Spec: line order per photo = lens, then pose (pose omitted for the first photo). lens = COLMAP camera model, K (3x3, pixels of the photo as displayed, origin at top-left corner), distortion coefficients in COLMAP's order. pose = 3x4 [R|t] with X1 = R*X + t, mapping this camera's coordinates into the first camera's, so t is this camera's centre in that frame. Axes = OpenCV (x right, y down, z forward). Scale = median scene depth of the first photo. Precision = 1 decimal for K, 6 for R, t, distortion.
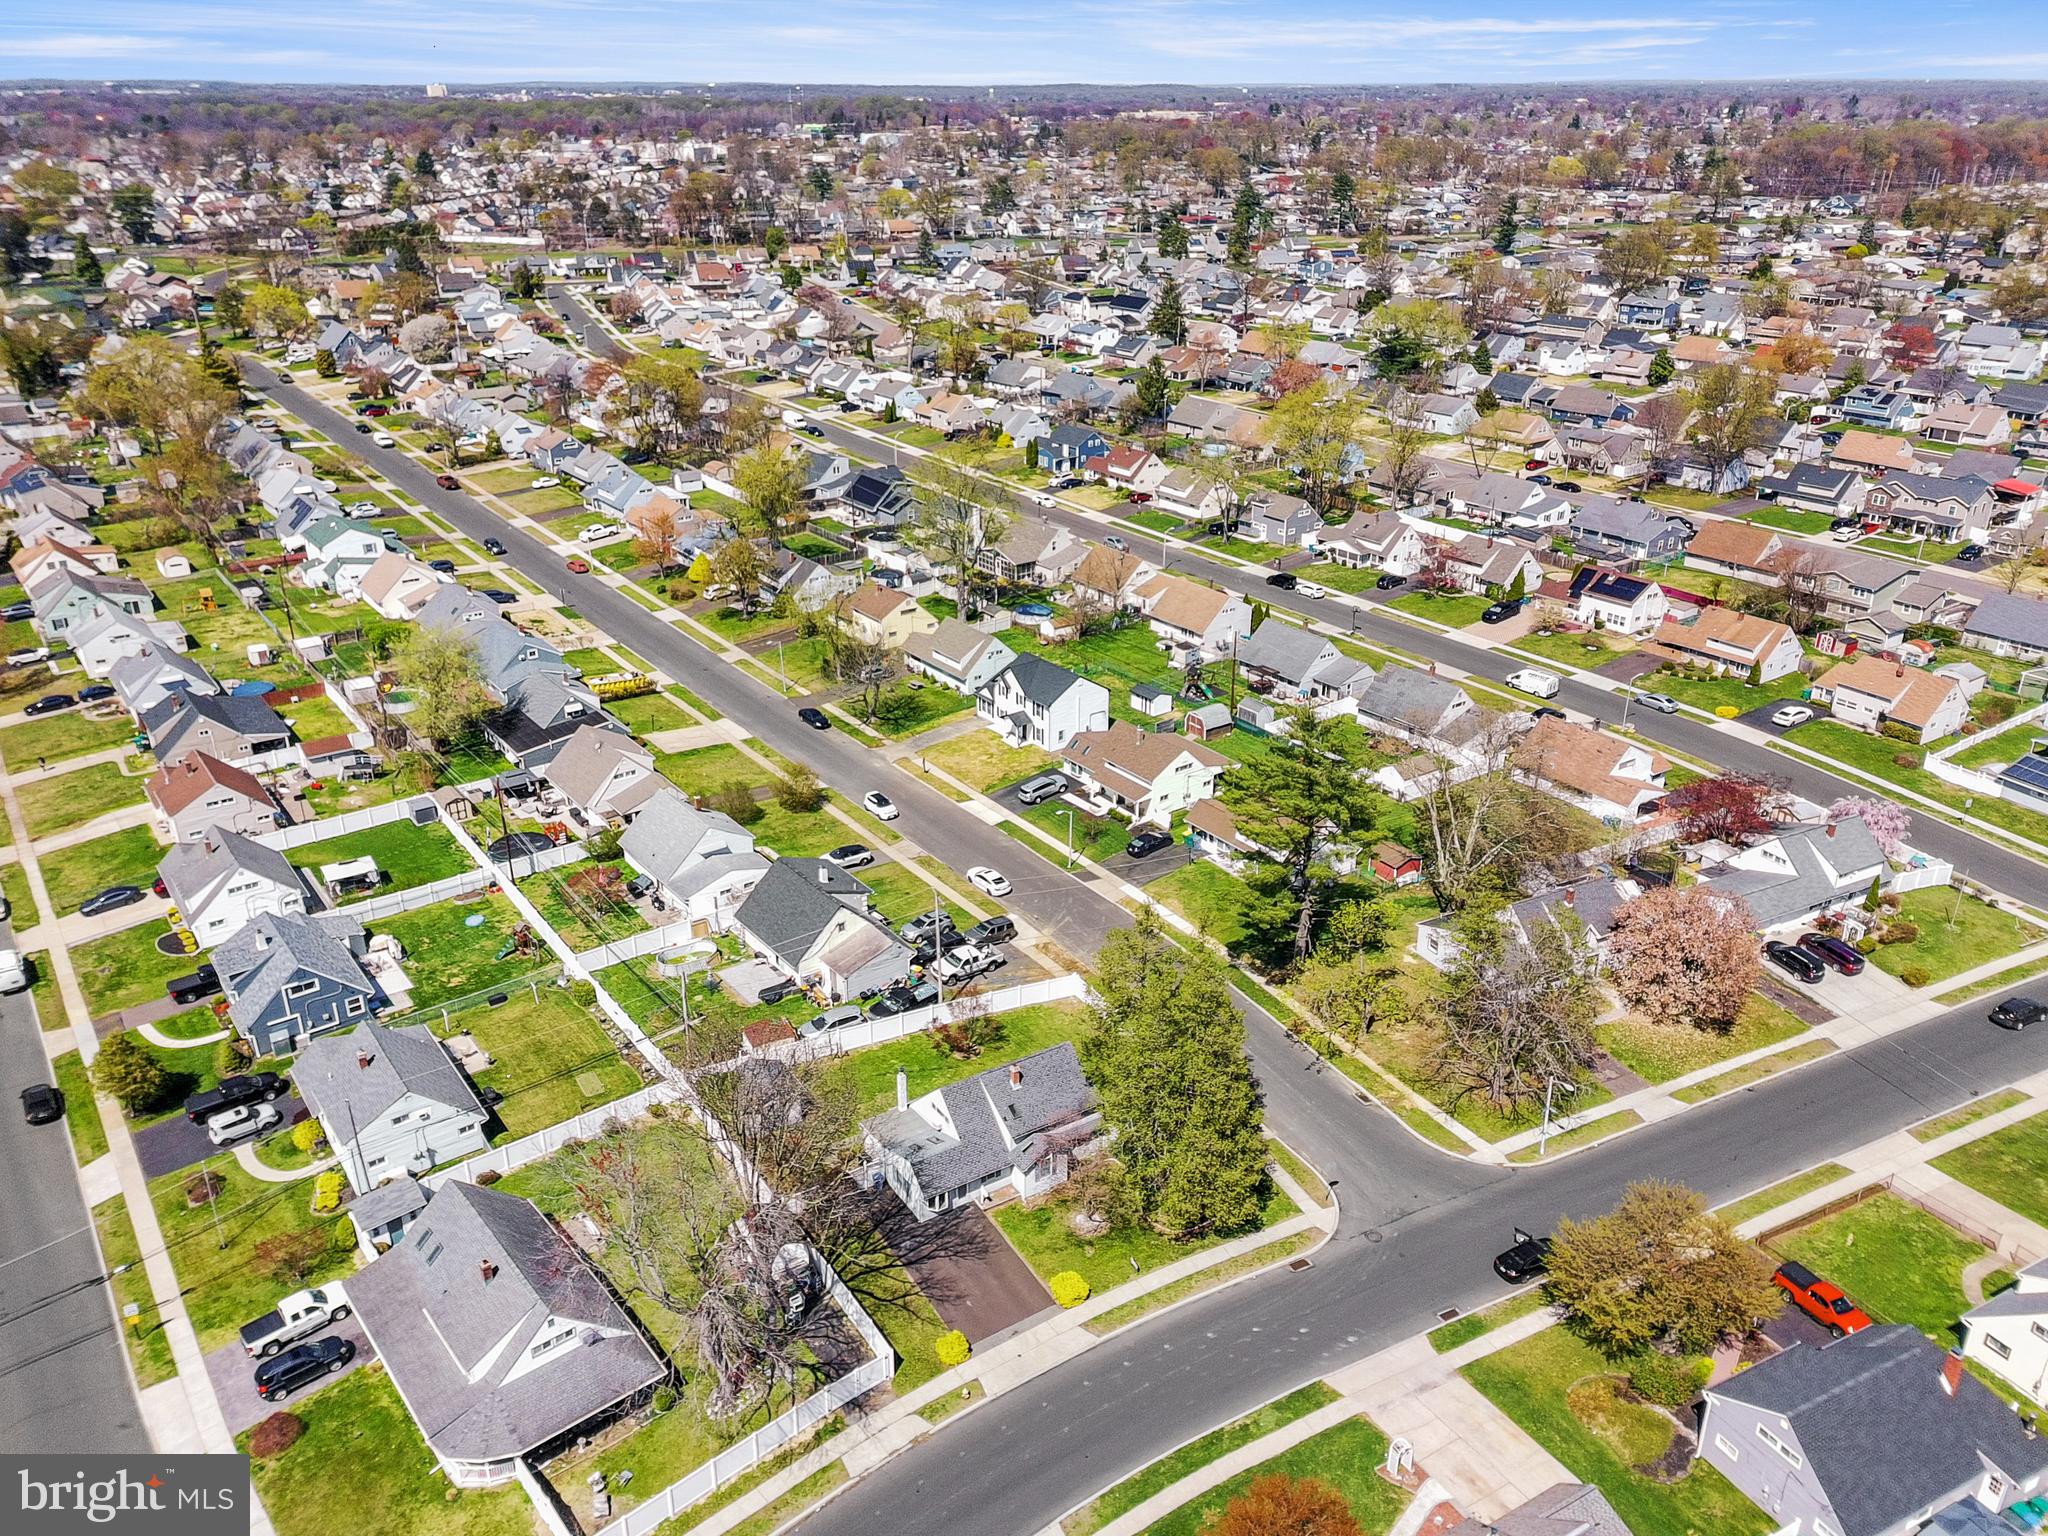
lens RADIAL K [[1498.4, 0, 1024.0], [0, 1498.4, 768.0], [0, 0, 1]] dist [0.057907, -0.026653]
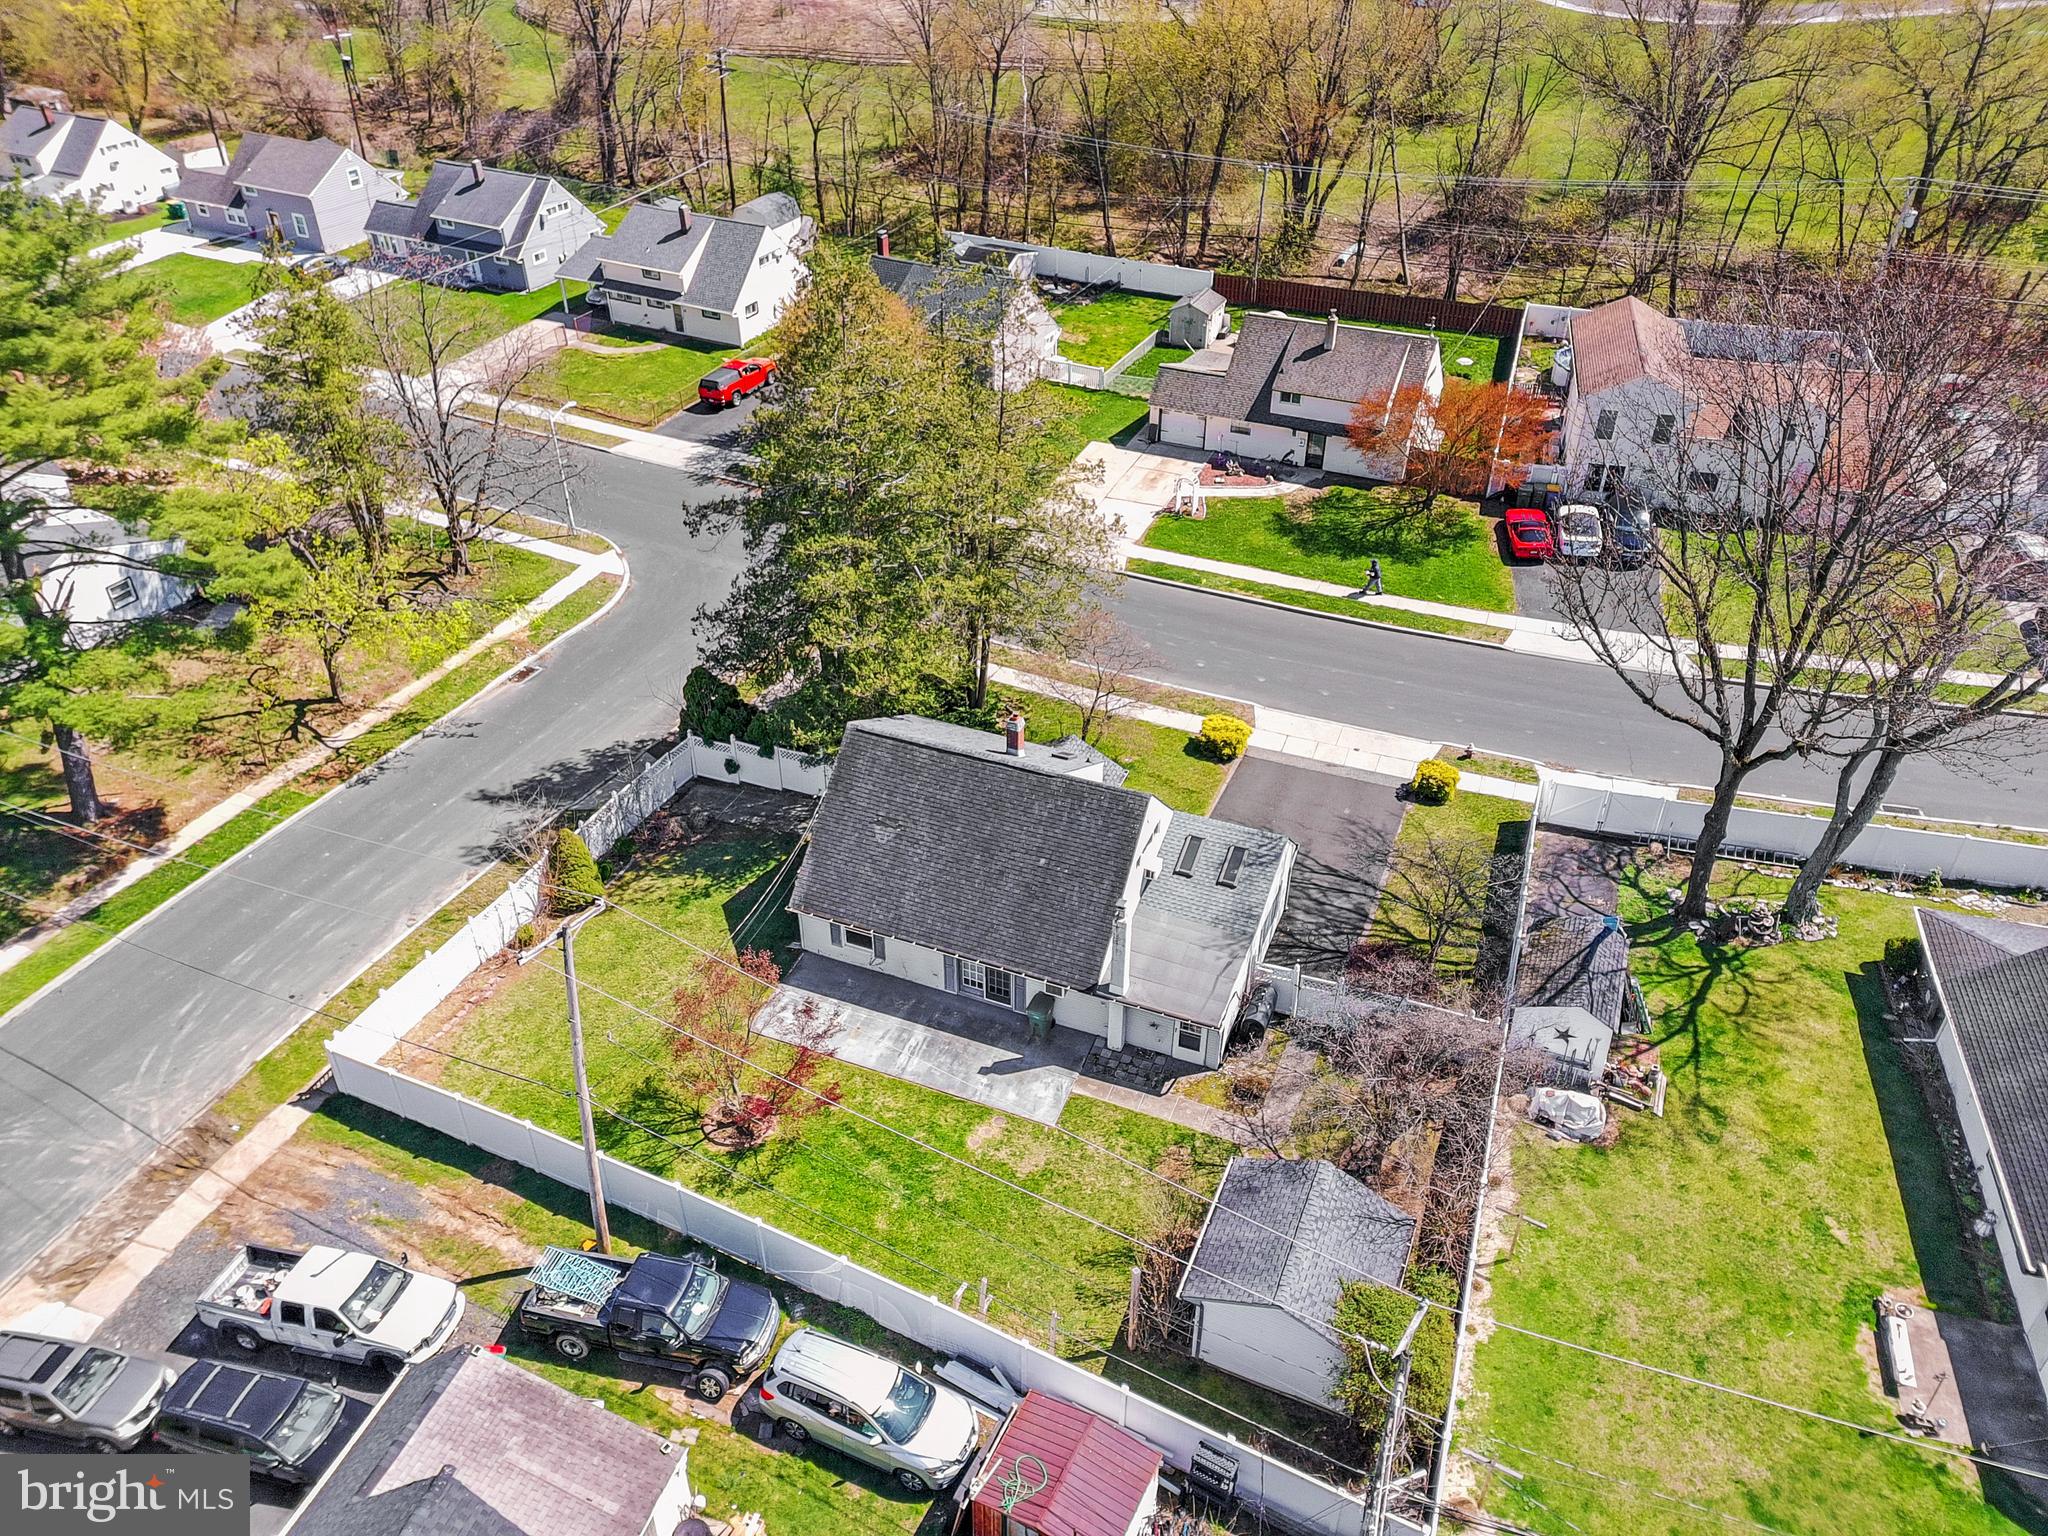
lens RADIAL K [[1587.5, 0, 1036.4], [0, 1587.5, 759.5], [0, 0, 1]] dist [0.071311, -0.060199]
pose [[-0.587616, -0.442318, 0.677541, -0.259071], [0.338963, 0.625778, 0.702500, -0.101289], [-0.734719, 0.642462, -0.217788, 0.810467]]
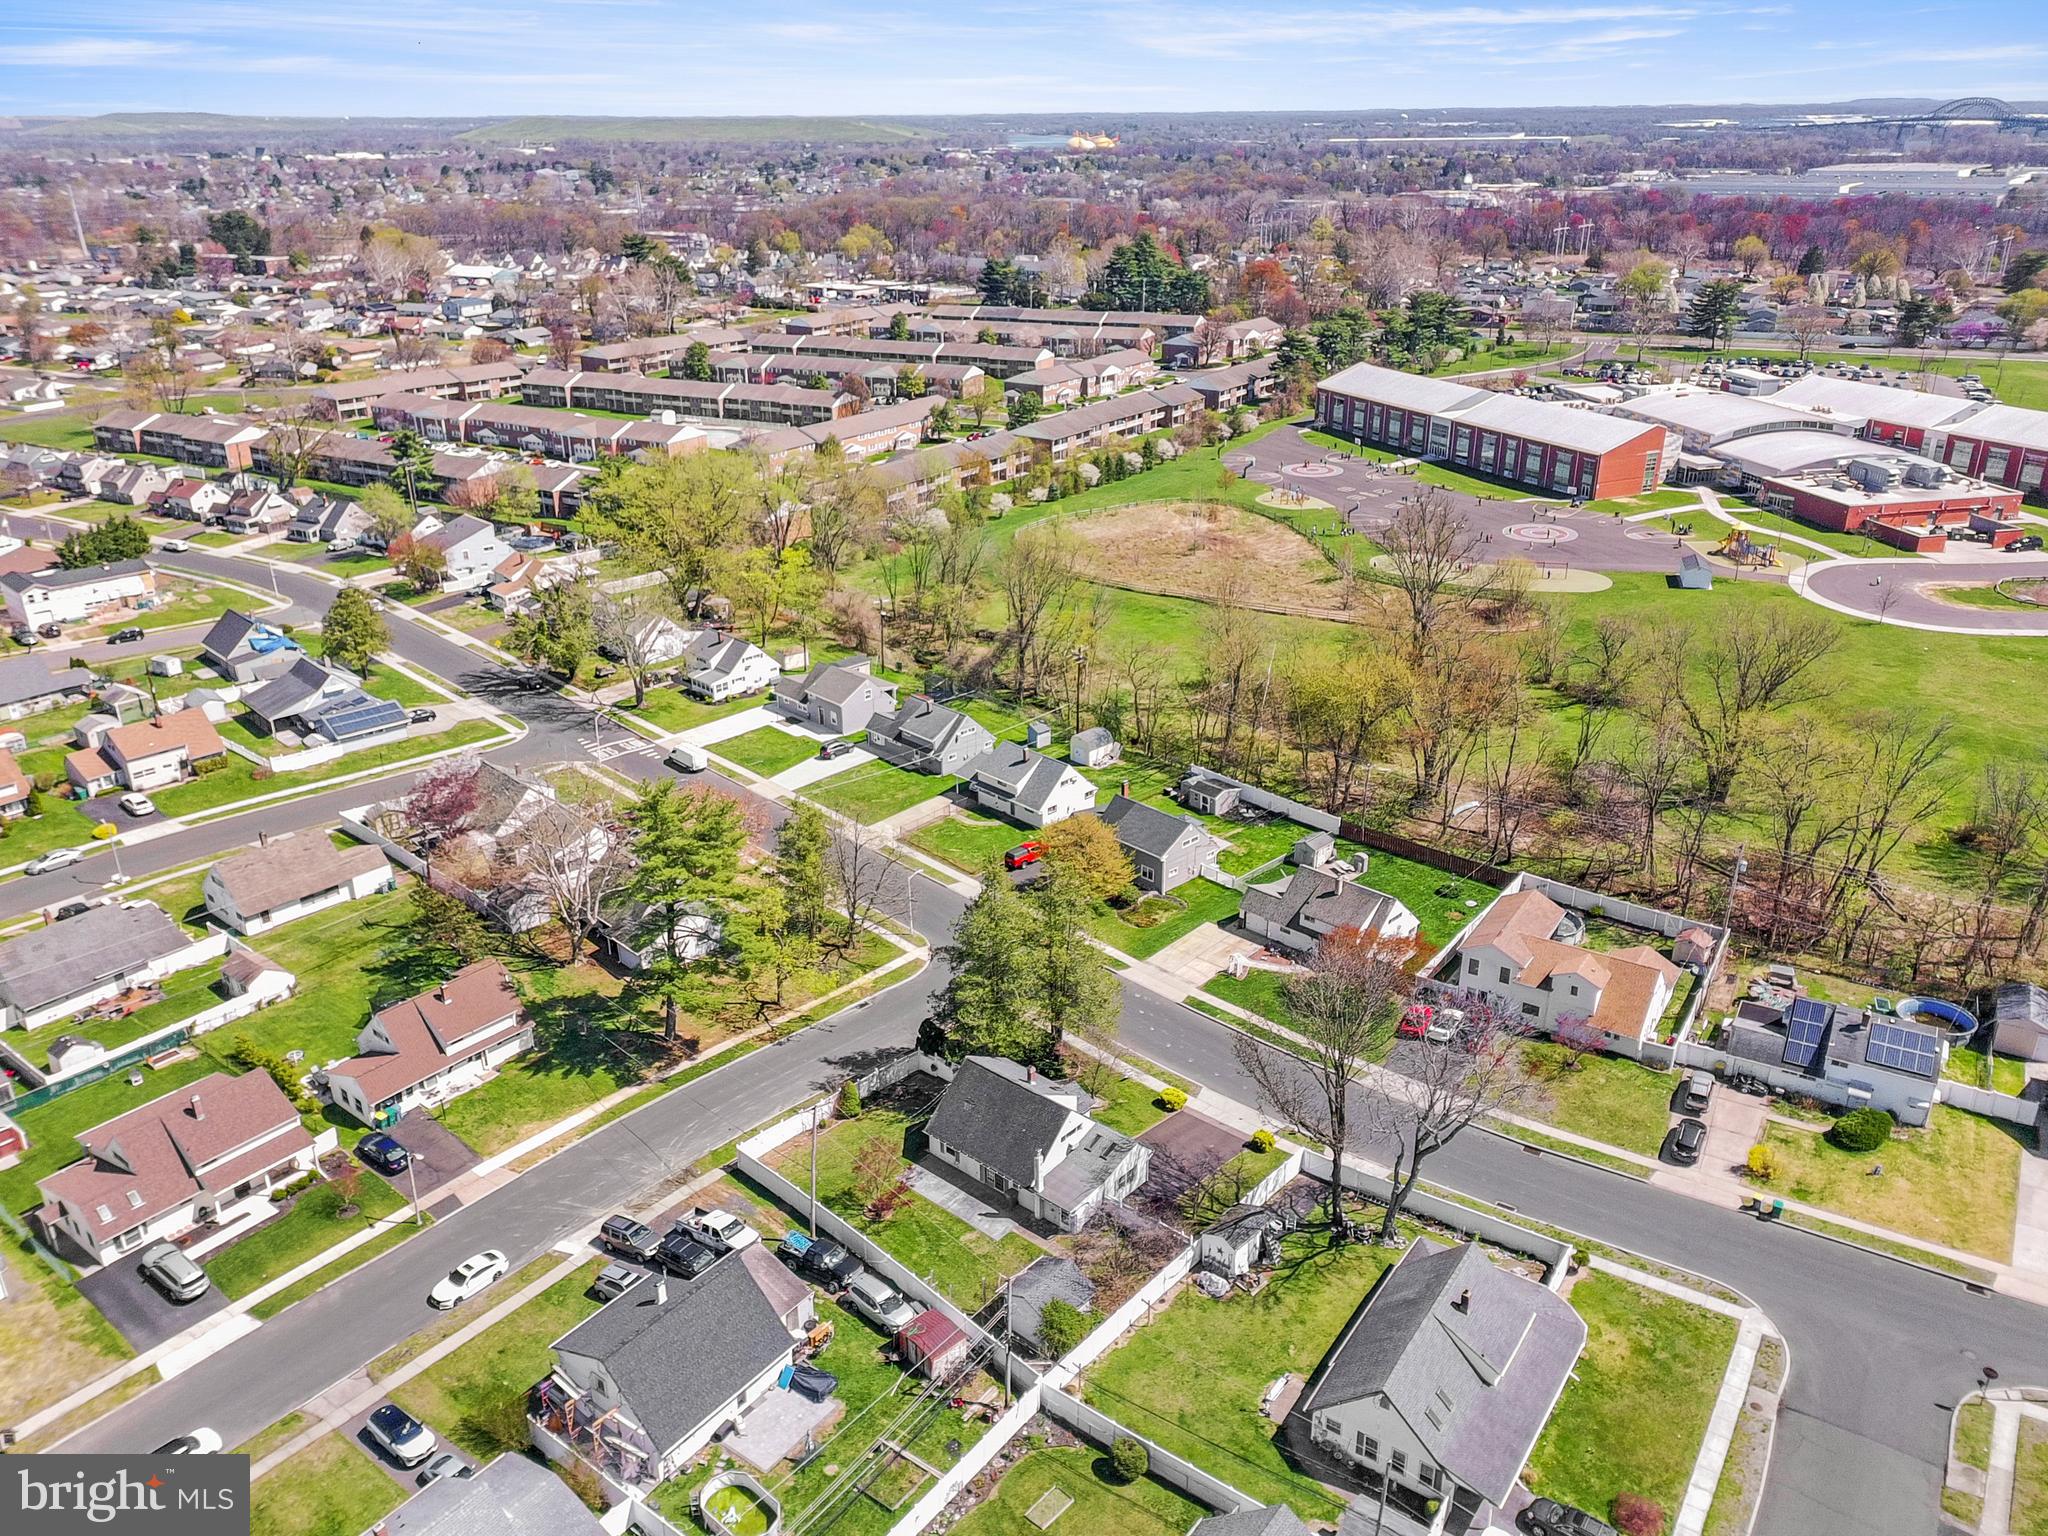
lens RADIAL K [[1587.5, 0, 1036.4], [0, 1587.5, 759.5], [0, 0, 1]] dist [0.071311, -0.060199]
pose [[-0.295649, -0.349115, 0.889219, -0.701667], [0.390148, 0.805536, 0.445978, -0.361004], [-0.871996, 0.478779, -0.101949, 0.733902]]
